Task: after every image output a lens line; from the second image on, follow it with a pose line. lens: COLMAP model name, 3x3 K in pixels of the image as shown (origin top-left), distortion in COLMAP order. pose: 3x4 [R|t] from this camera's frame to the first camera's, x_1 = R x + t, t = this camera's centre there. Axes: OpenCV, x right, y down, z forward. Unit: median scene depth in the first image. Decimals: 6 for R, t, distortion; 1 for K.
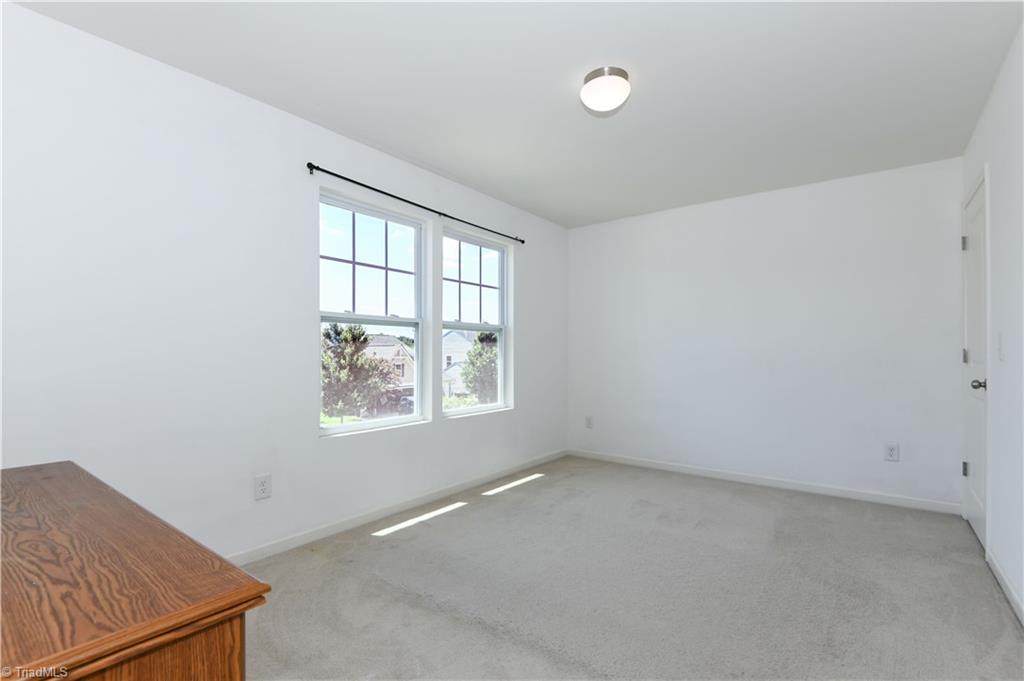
lens RADIAL K [[513.5, 0, 512.5], [0, 513.5, 352.9], [0, 0, 1]] dist [0.199945, 0.000008]
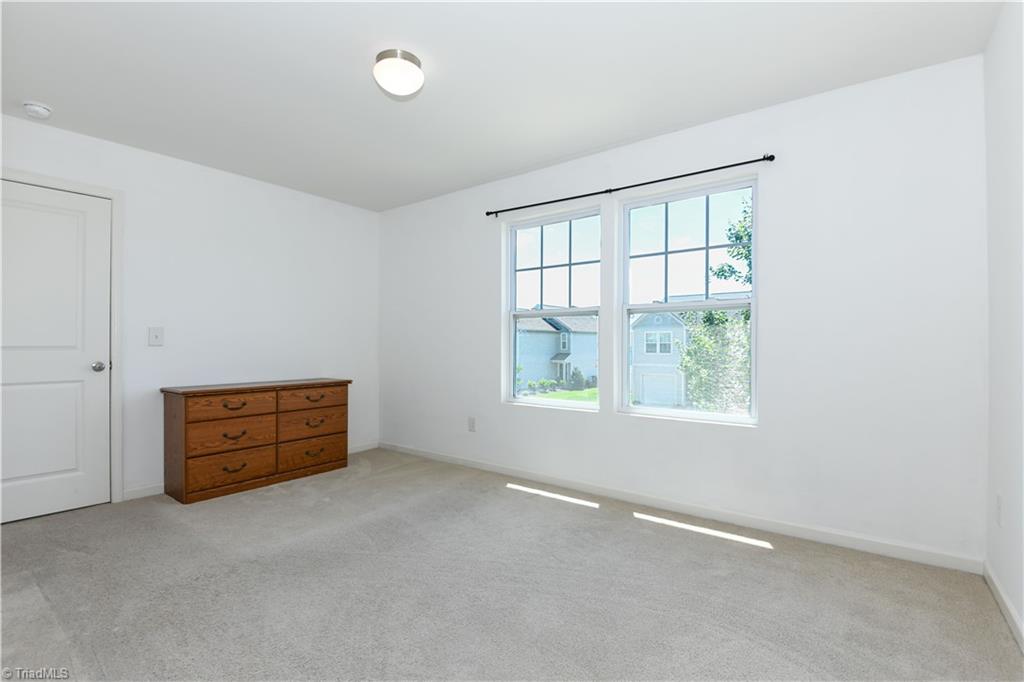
lens RADIAL K [[469.5, 0, 513.9], [0, 469.5, 344.5], [0, 0, 1]] dist [0.020801, -0.023825]
pose [[-0.030734, -0.007952, -0.999496, 0.718119], [-0.005746, 0.999953, -0.007779, 0.014853], [0.999511, 0.005504, -0.030779, 0.873282]]
